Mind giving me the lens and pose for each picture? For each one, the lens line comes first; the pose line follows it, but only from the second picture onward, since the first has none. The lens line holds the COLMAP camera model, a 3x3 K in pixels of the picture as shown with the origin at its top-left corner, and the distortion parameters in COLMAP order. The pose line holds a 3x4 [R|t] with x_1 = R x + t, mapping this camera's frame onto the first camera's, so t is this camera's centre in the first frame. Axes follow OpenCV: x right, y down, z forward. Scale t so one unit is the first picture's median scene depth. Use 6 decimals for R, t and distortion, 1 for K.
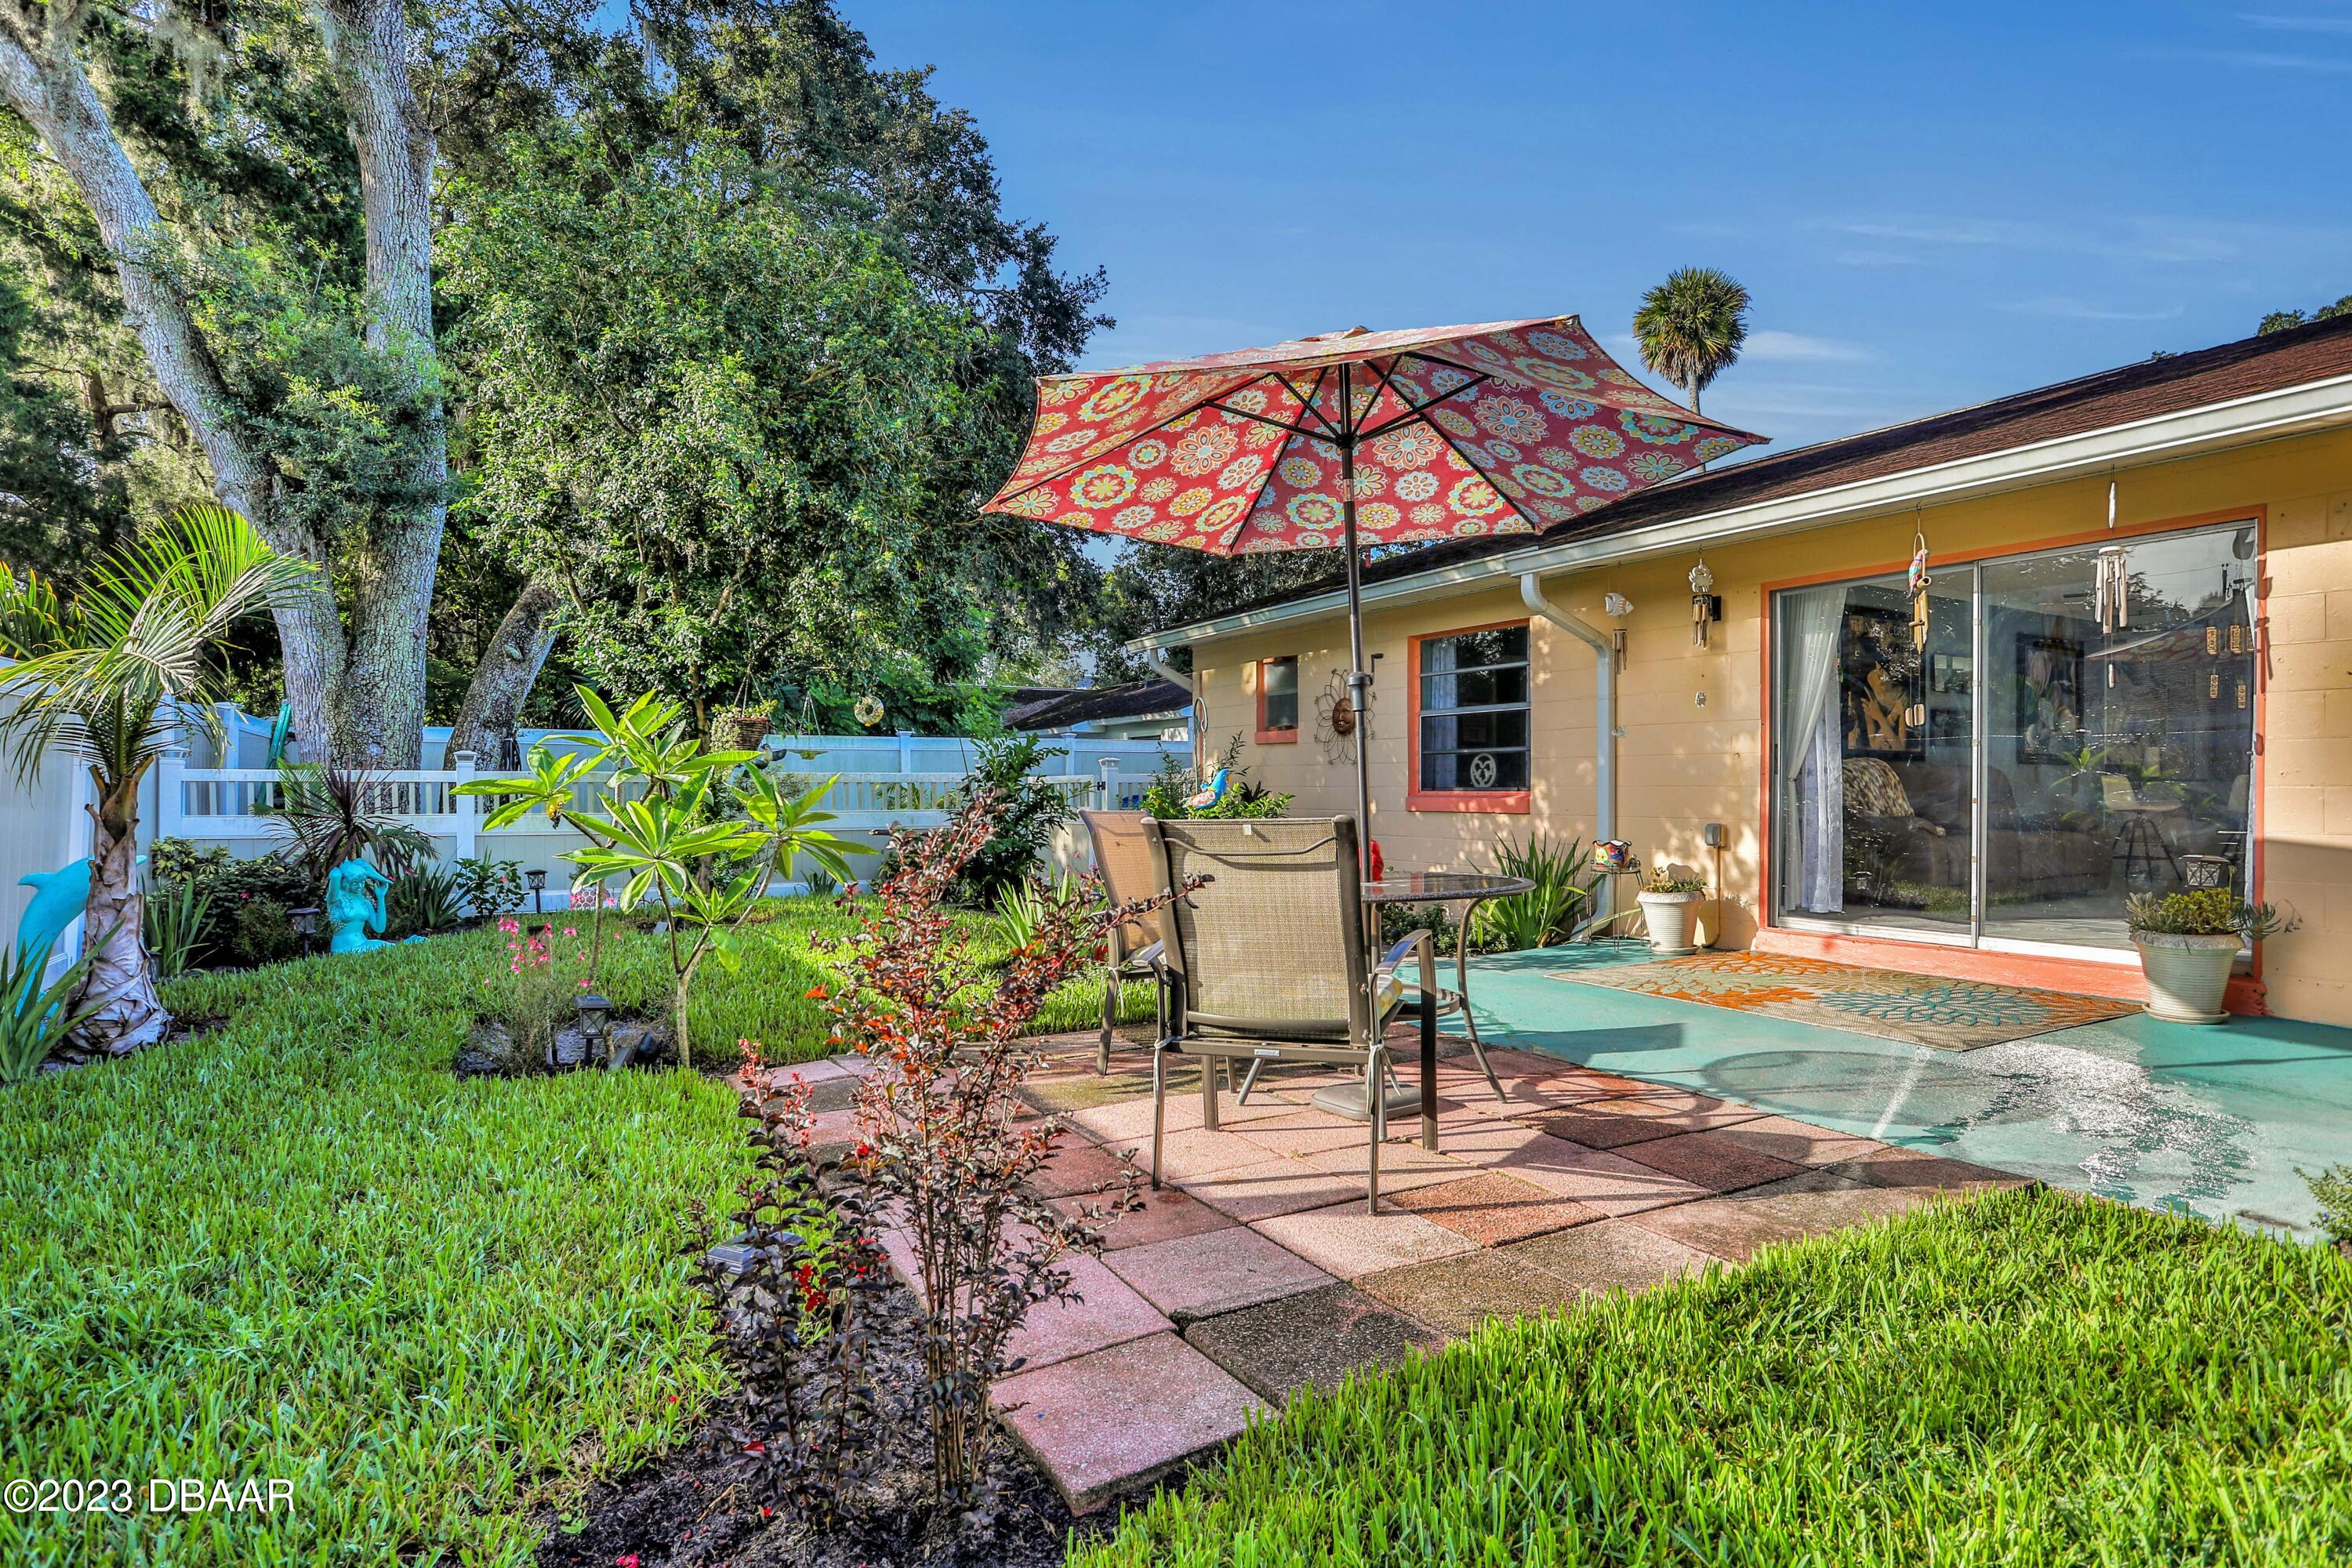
lens RADIAL K [[1268.2, 0, 1149.0], [0, 1268.2, 791.1], [0, 0, 1]] dist [-0.104535, 0.068547]
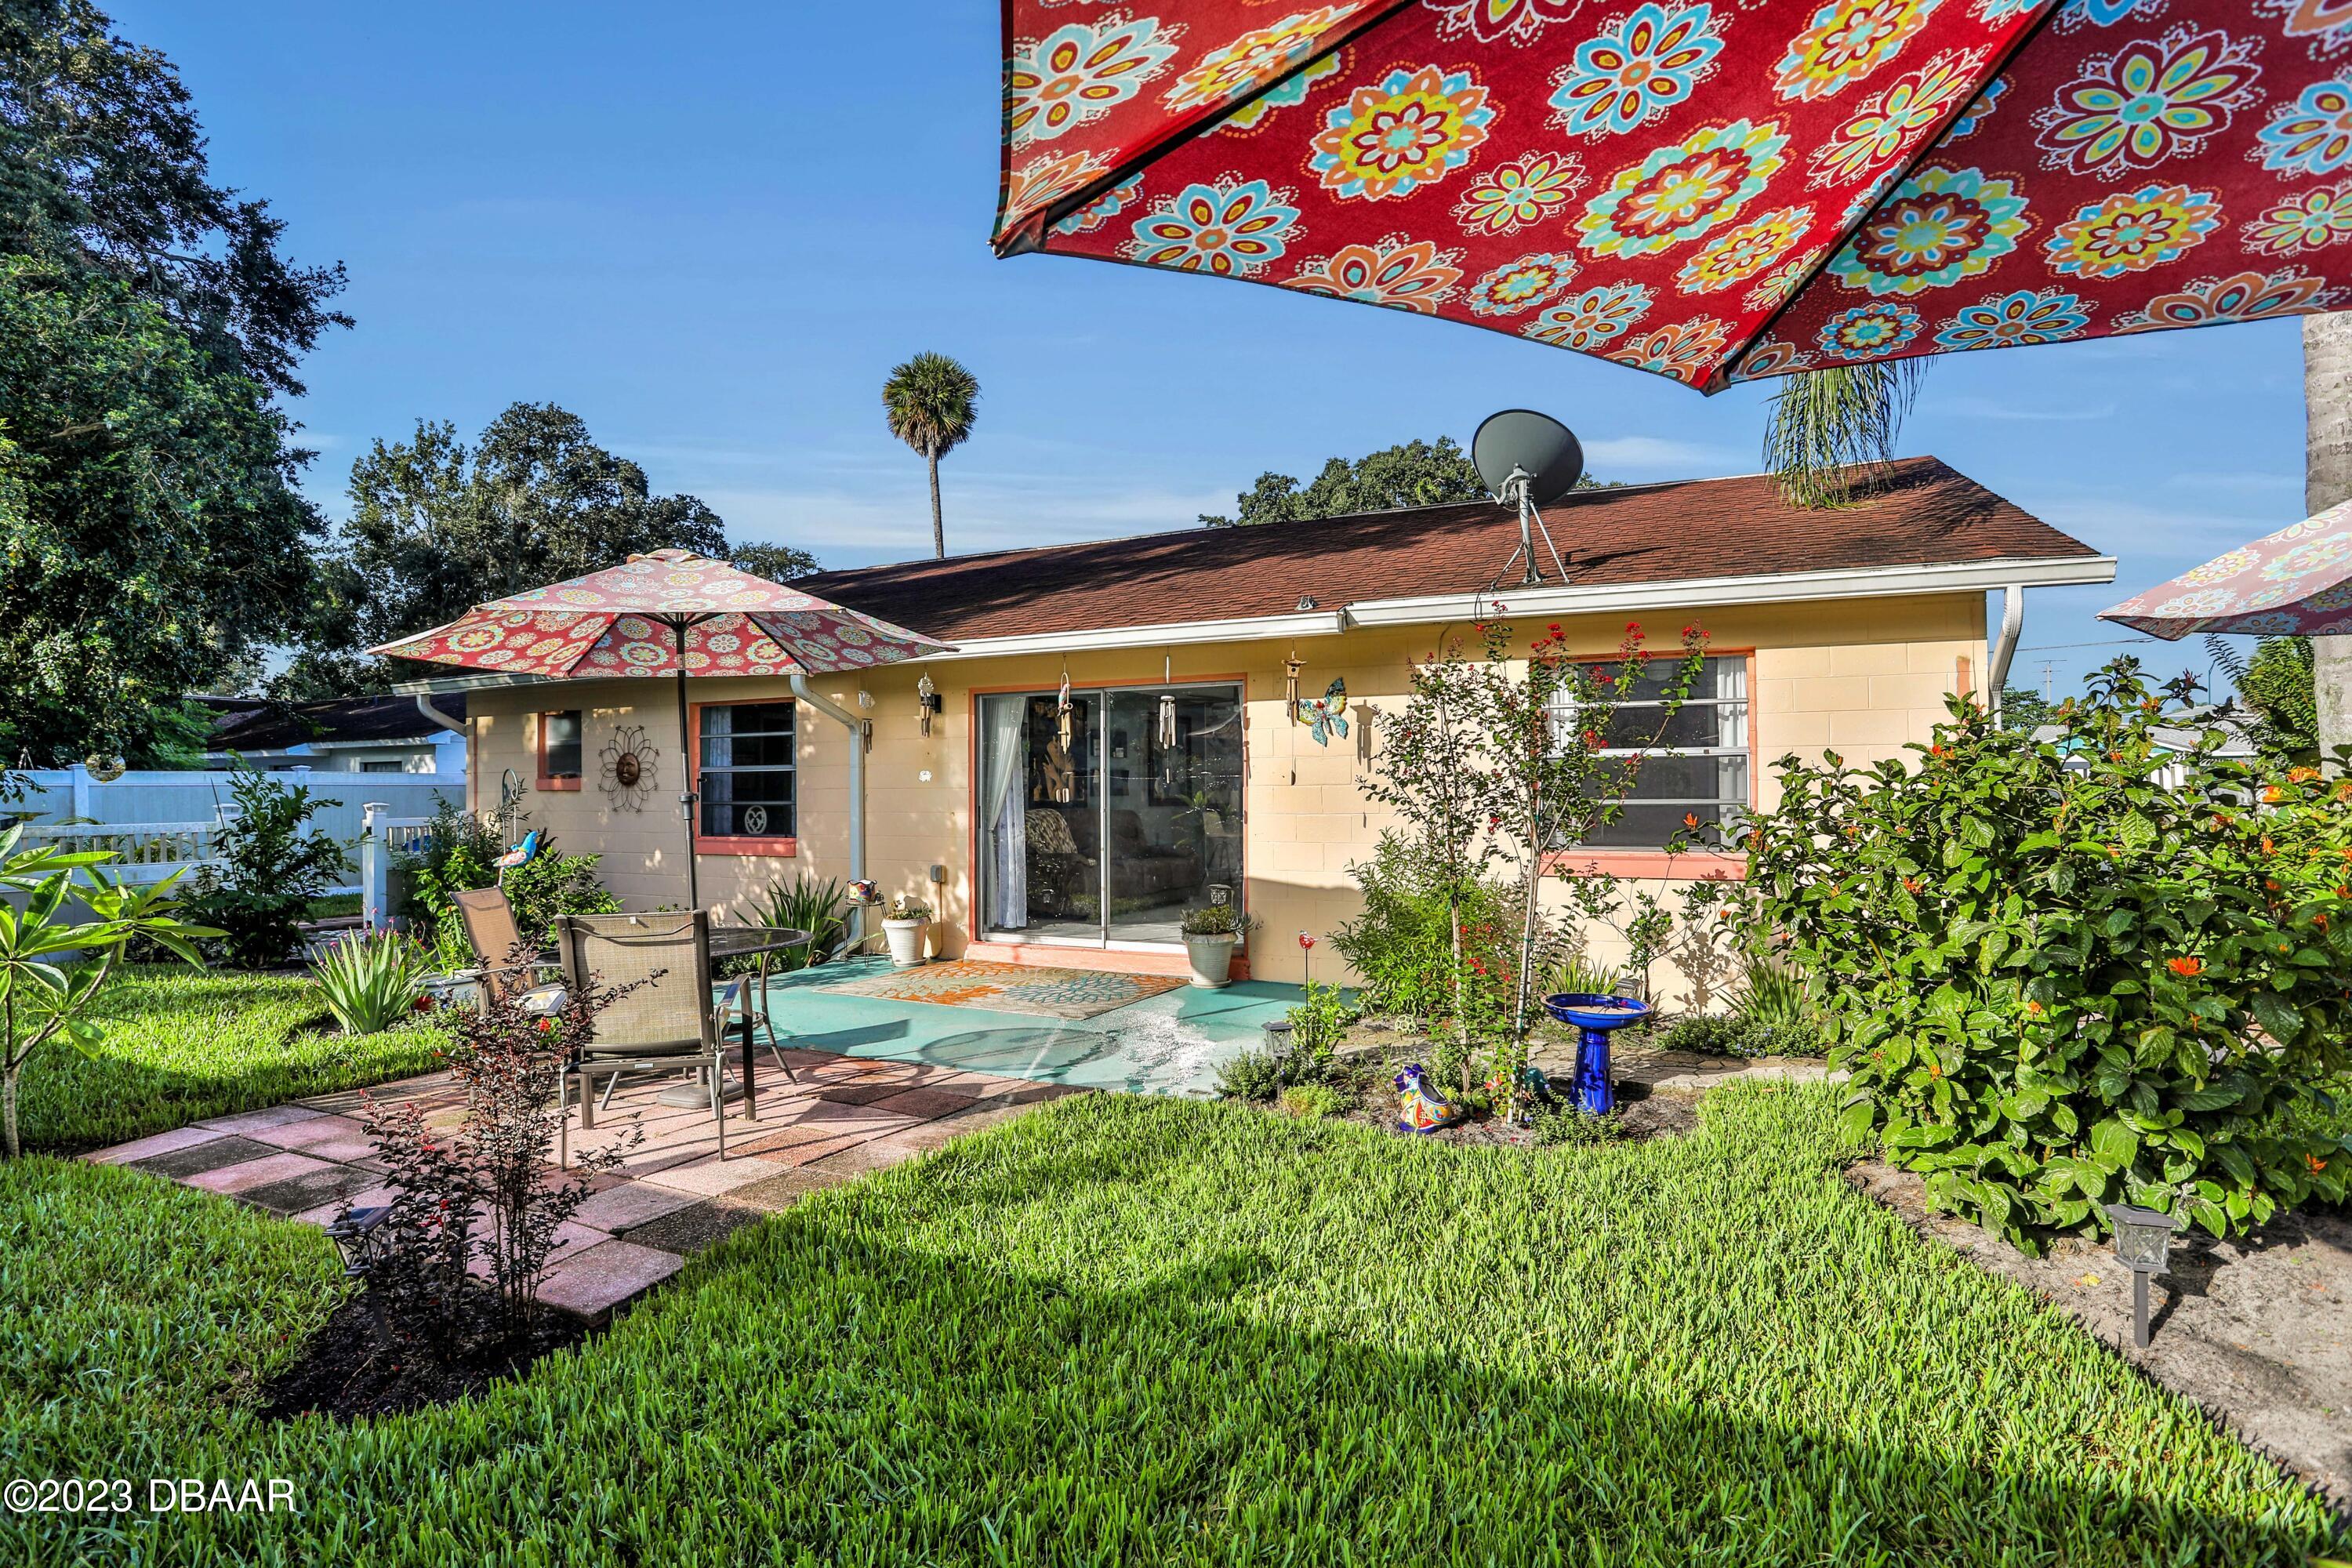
lens RADIAL K [[1316.7, 0, 1173.0], [0, 1316.7, 761.7], [0, 0, 1]] dist [-0.075759, 0.042829]
pose [[0.831627, 0.001046, 0.555333, -0.109742], [0.009034, 0.999840, -0.015413, -0.057173], [-0.555260, 0.017835, 0.831485, -0.292705]]
